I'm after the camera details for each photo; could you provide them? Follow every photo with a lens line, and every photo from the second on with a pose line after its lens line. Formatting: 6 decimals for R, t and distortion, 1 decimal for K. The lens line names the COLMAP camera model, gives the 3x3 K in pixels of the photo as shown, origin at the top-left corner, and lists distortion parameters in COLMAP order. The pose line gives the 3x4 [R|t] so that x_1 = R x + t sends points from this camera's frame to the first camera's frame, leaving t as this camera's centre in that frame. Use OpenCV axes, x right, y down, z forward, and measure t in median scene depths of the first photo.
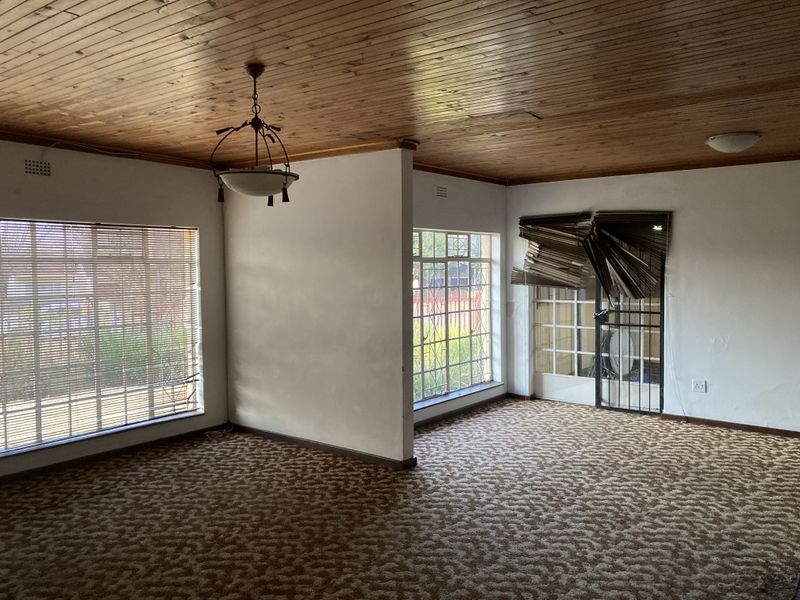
lens RADIAL K [[657.1, 0, 399.4], [0, 657.1, 296.4], [0, 0, 1]] dist [0.051046, -0.069264]
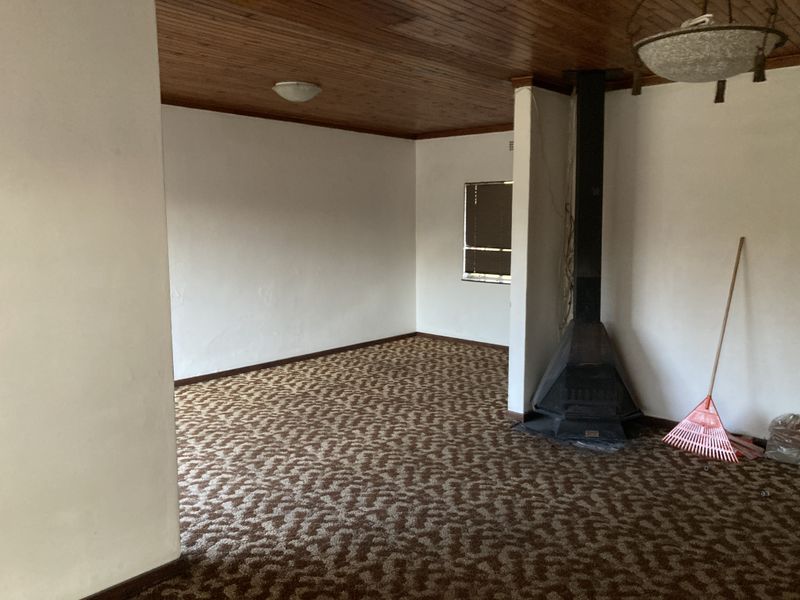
lens RADIAL K [[657.1, 0, 398.0], [0, 657.1, 294.9], [0, 0, 1]] dist [0.051046, -0.069264]
pose [[0.092667, -0.120371, 0.988395, -0.517061], [0.054041, 0.991811, 0.115720, -0.032462], [-0.994230, 0.042691, 0.098413, 0.741275]]
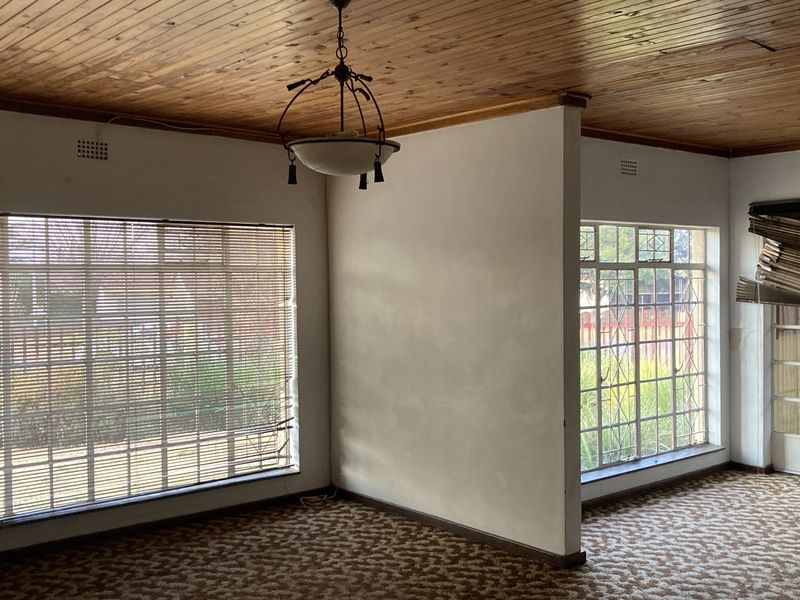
lens RADIAL K [[888.0, 0, 400.6], [0, 888.0, 304.4], [0, 0, 1]] dist [0.014954, 0.000000]
pose [[0.979698, 0.005764, -0.200397, 0.022236], [-0.008781, 0.999861, -0.014169, 0.000405], [0.200287, 0.015641, 0.979612, 0.044999]]
